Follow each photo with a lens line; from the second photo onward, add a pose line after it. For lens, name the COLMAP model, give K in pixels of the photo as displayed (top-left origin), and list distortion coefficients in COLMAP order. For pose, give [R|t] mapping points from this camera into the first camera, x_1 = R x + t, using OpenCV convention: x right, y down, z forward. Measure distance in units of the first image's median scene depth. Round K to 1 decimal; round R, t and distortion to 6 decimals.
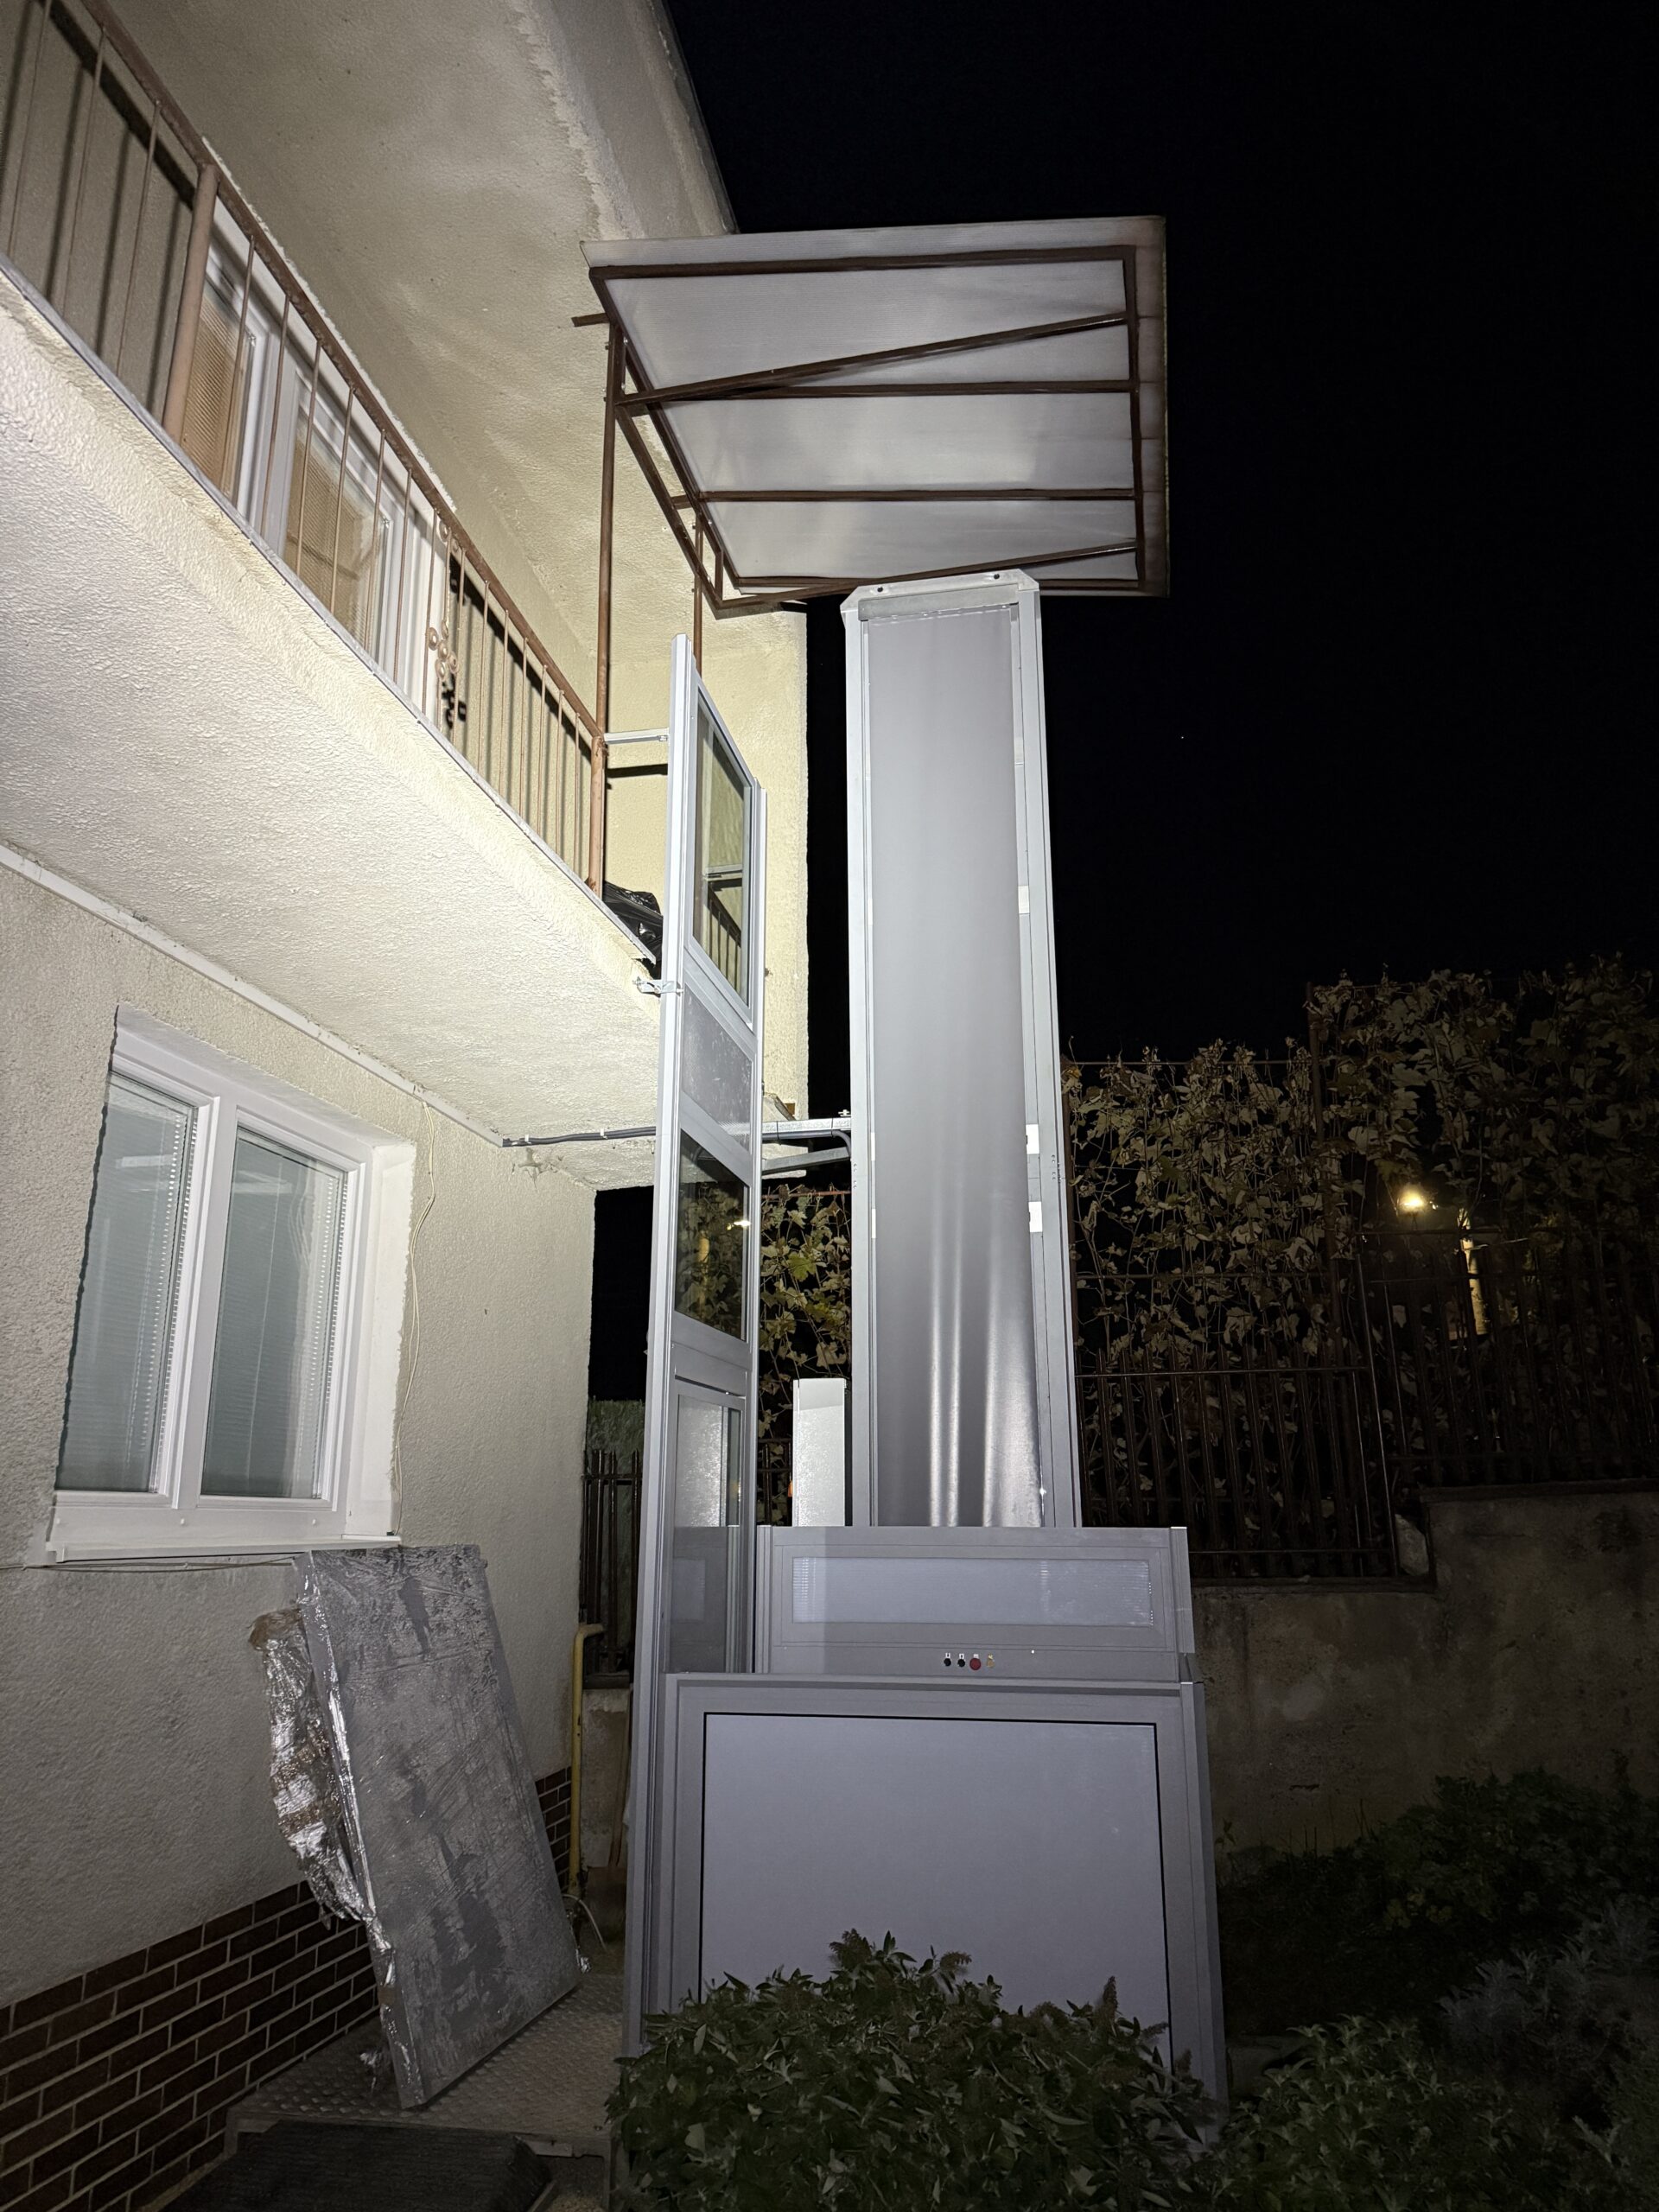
lens RADIAL K [[1567.8, 0, 832.1], [0, 1567.8, 1095.9], [0, 0, 1]] dist [0.022020, -0.019603]
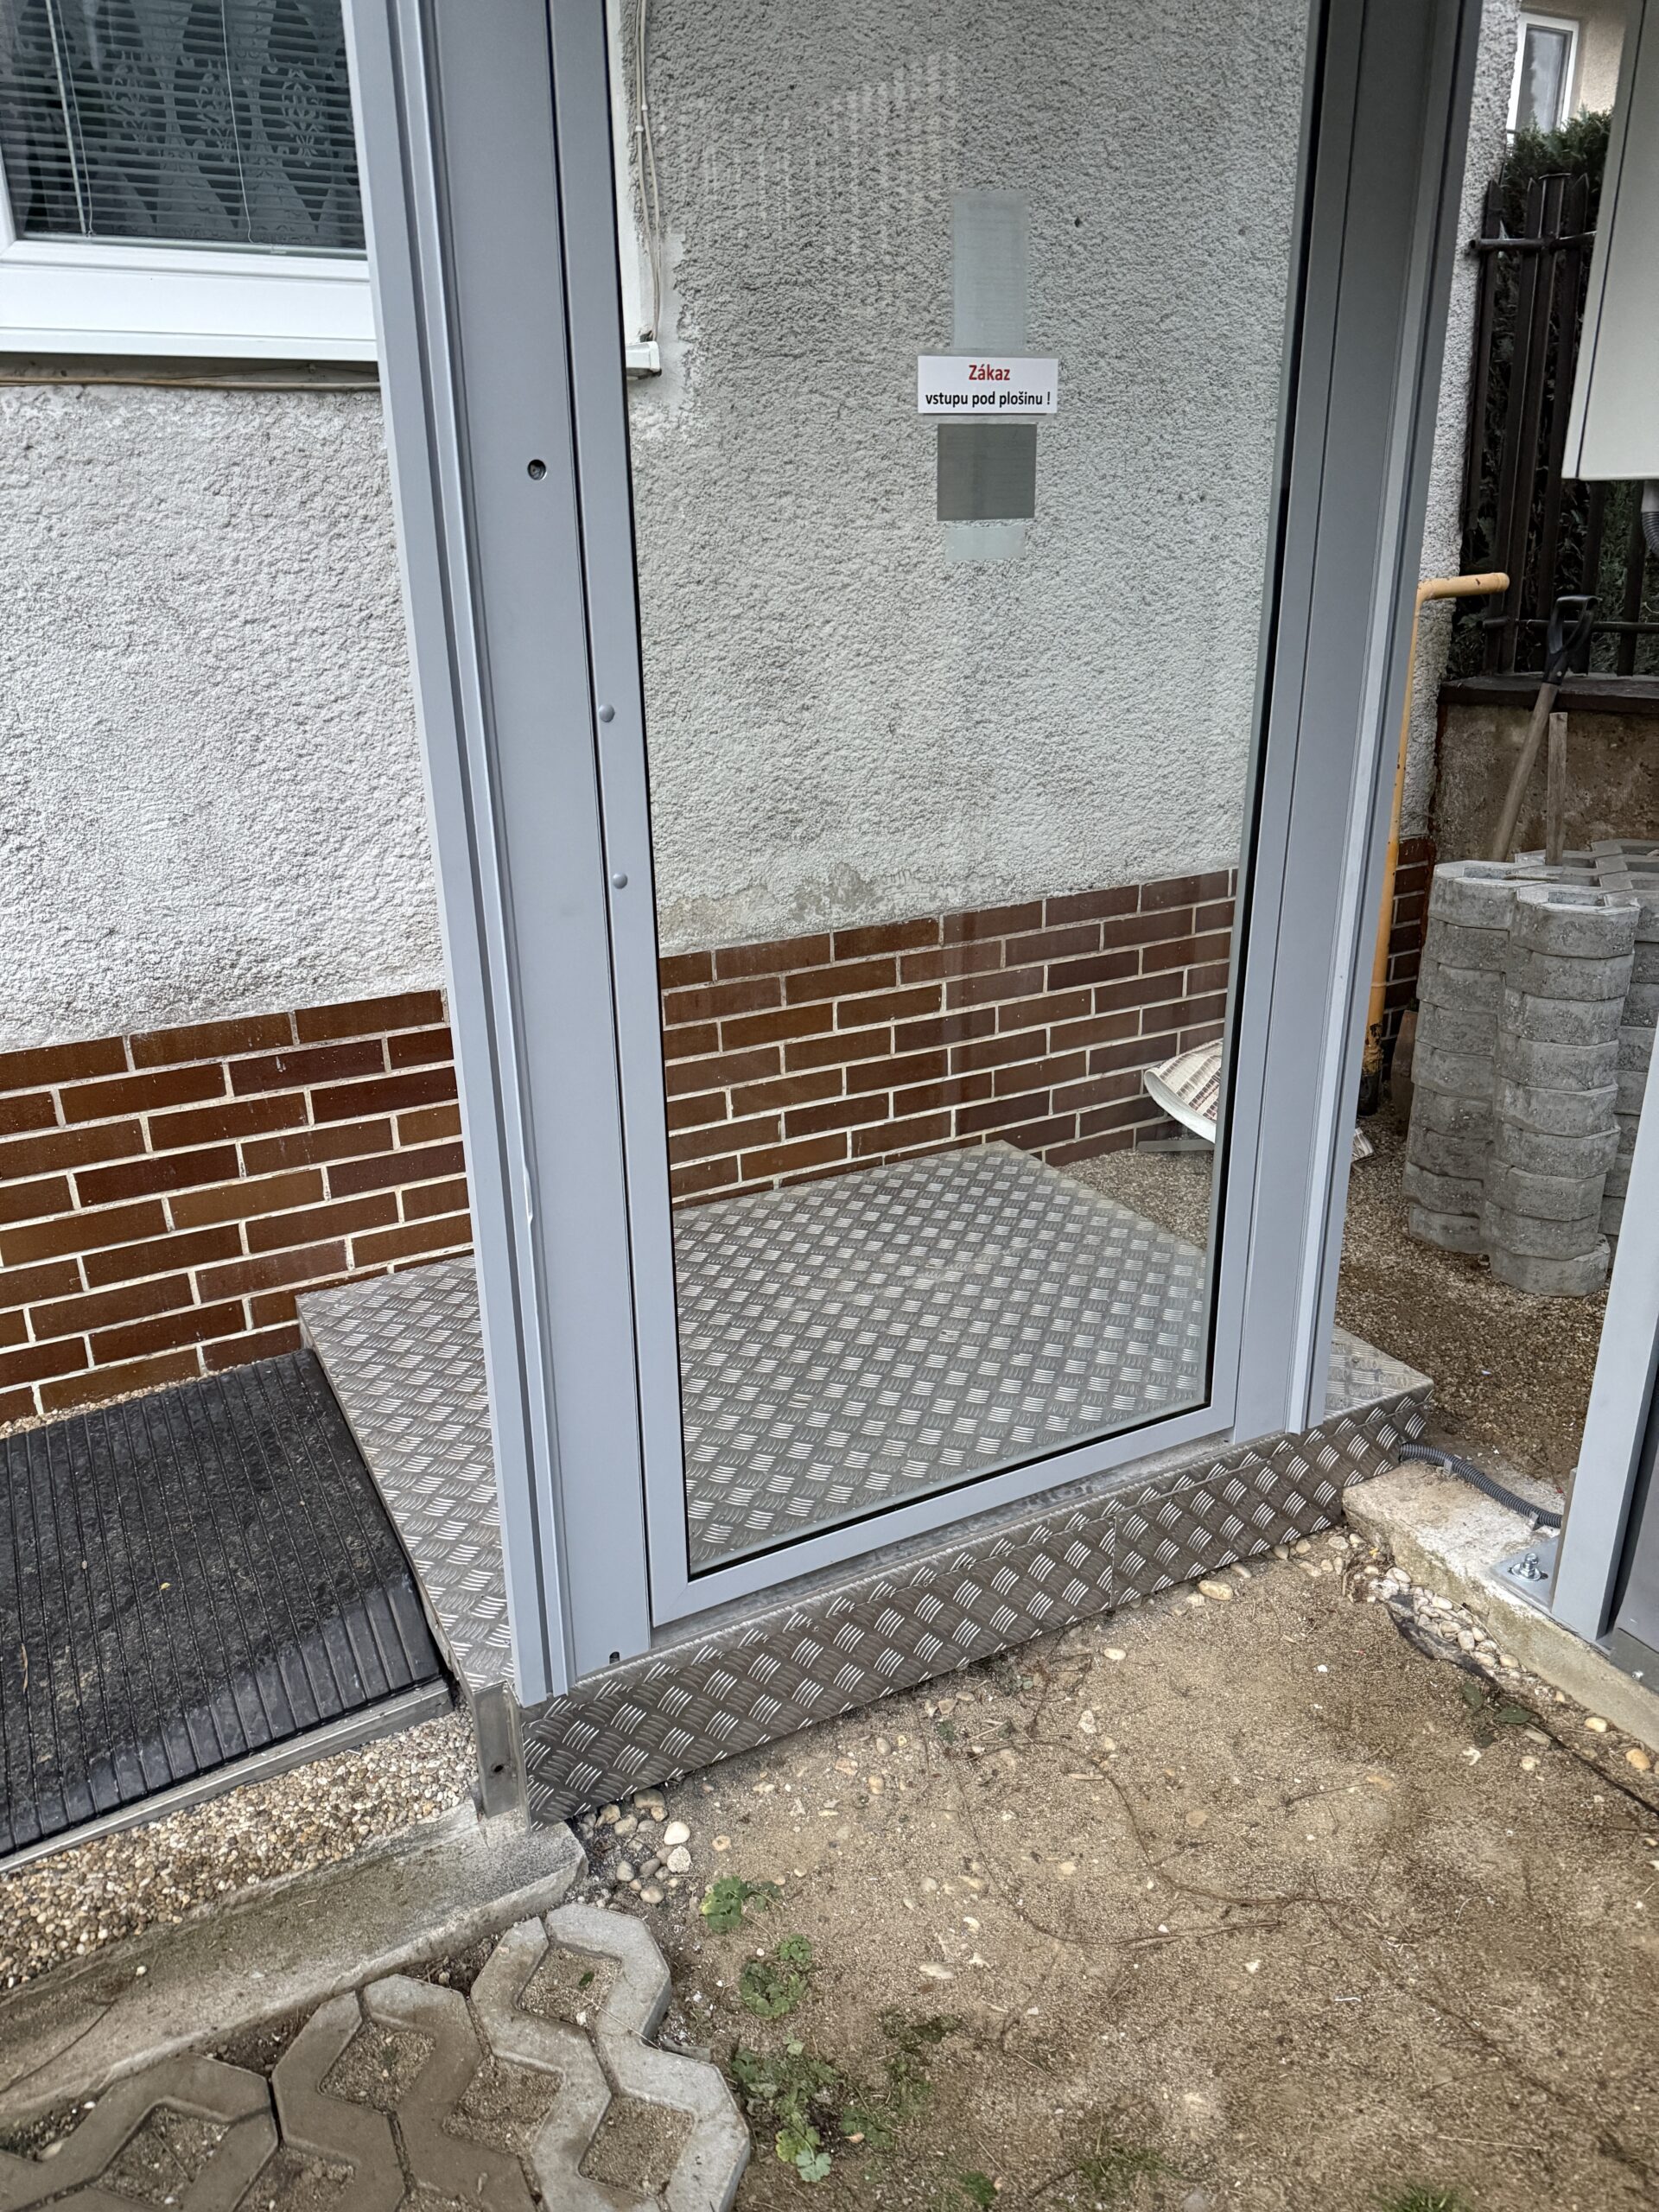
lens RADIAL K [[1554.8, 0, 819.6], [0, 1554.8, 1094.0], [0, 0, 1]] dist [0.169513, -0.337440]
pose [[0.636437, 0.260842, -0.725885, 0.186237], [0.216697, 0.842717, 0.492819, 0.312873], [0.740263, -0.470946, 0.479813, 0.898747]]
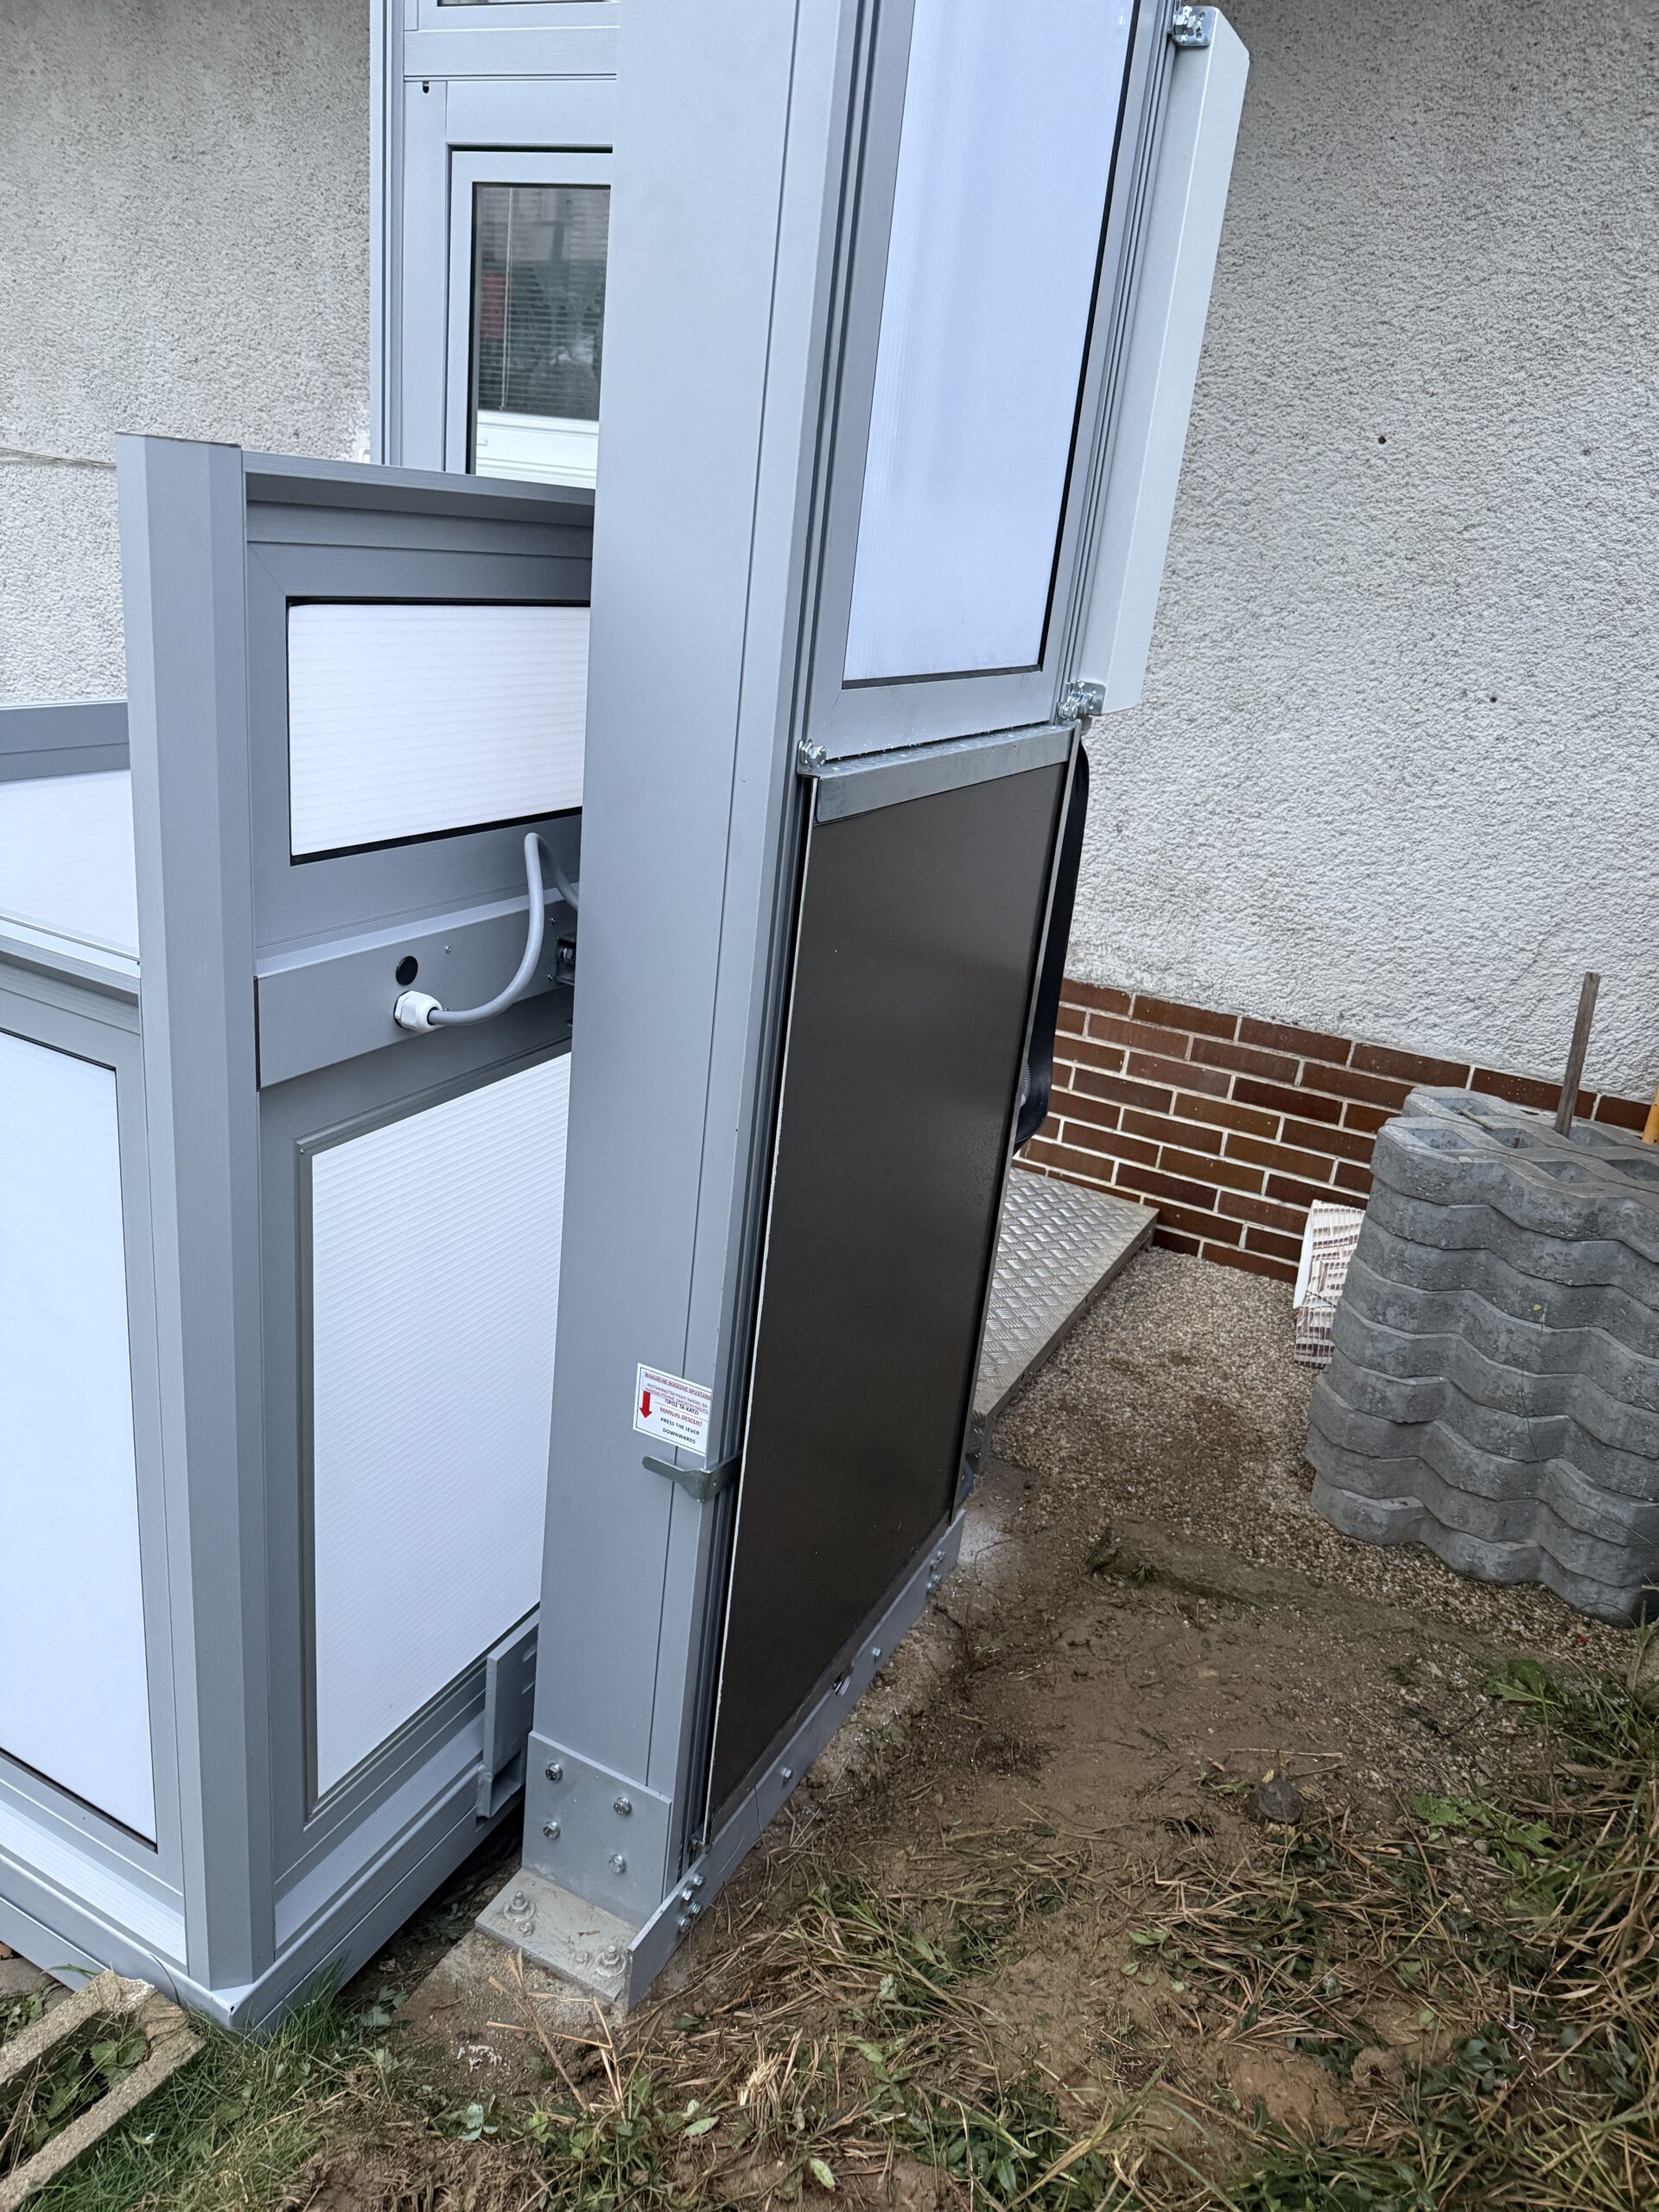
lens RADIAL K [[1517.4, 0, 824.8], [0, 1517.4, 1093.4], [0, 0, 1]] dist [0.155170, -0.302036]
pose [[-0.260813, 0.306573, -0.915418, 0.504046], [0.148744, 0.949675, 0.275667, 0.407461], [0.953862, -0.064265, -0.293288, 1.406430]]
